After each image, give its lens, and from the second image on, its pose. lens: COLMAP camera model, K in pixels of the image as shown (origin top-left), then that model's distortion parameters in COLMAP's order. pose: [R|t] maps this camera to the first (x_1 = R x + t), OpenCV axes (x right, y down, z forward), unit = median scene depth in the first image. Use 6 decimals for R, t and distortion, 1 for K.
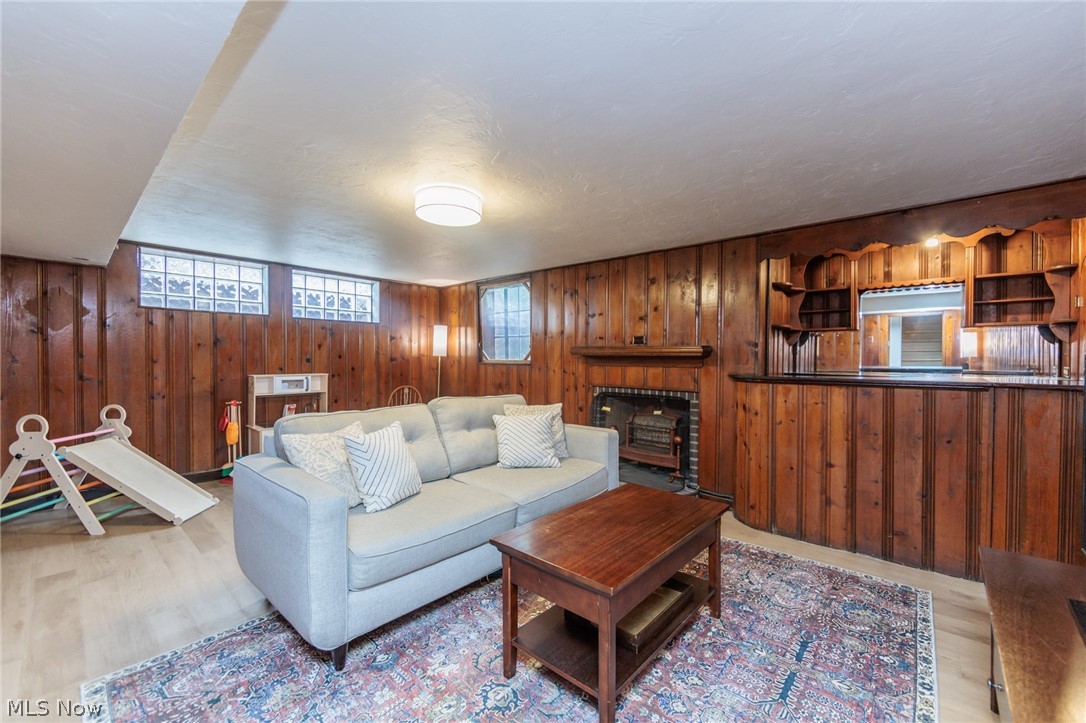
lens RADIAL K [[427.4, 0, 548.7], [0, 427.4, 360.6], [0, 0, 1]] dist [-0.001798, -0.000237]
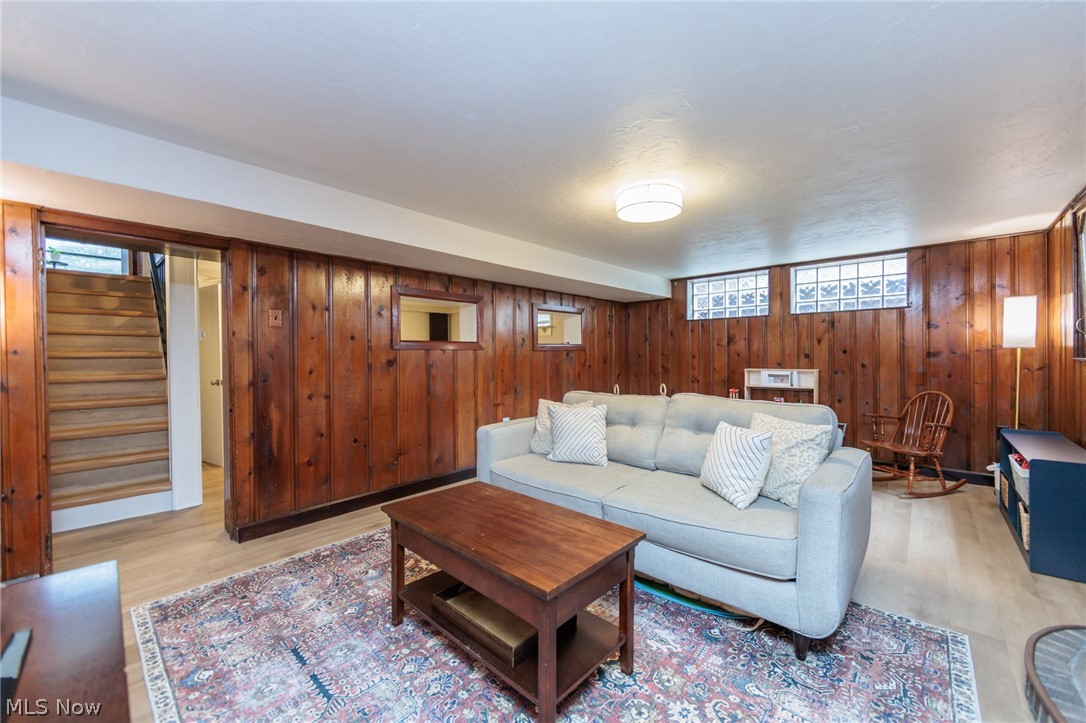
lens RADIAL K [[427.4, 0, 548.7], [0, 427.4, 360.6], [0, 0, 1]] dist [-0.001798, -0.000237]
pose [[-0.017100, 0.005079, -0.999841, 0.439580], [0.000716, 0.999987, 0.005067, 0.004814], [0.999854, -0.000629, -0.017103, 0.435391]]
